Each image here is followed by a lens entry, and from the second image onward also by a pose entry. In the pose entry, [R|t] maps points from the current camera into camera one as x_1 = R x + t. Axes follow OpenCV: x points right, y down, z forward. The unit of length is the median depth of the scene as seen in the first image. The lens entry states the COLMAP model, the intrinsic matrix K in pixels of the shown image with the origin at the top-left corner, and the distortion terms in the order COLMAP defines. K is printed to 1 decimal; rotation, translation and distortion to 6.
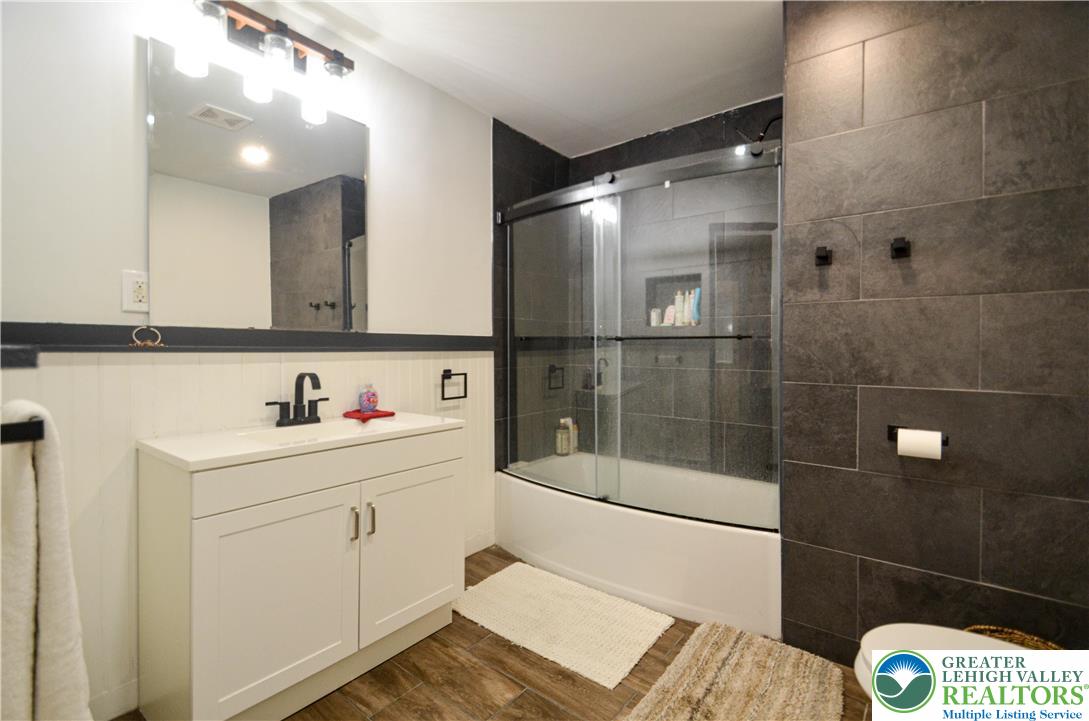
lens RADIAL K [[483.9, 0, 549.2], [0, 483.9, 357.1], [0, 0, 1]] dist [0.001200, 0.000133]
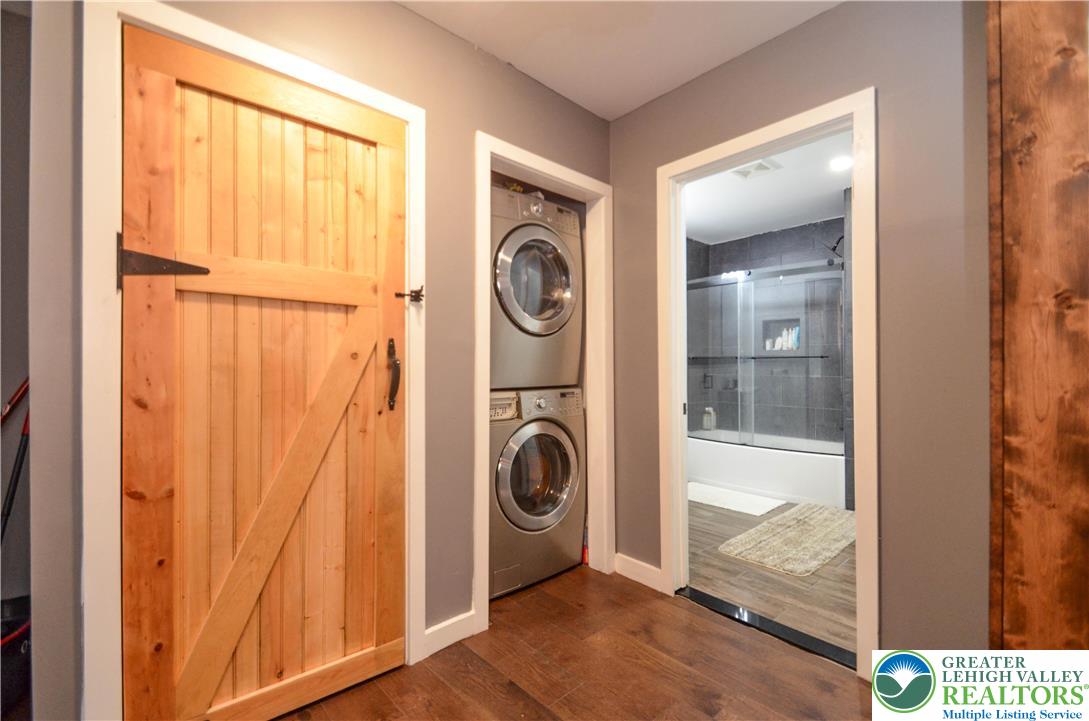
lens RADIAL K [[469.6, 0, 547.3], [0, 469.6, 367.9], [0, 0, 1]] dist [-0.000353, -0.000187]
pose [[0.983443, 0.001528, -0.181210, -0.285651], [-0.004495, 0.999863, -0.015961, 0.030655], [0.181161, 0.016511, 0.983315, -0.857671]]
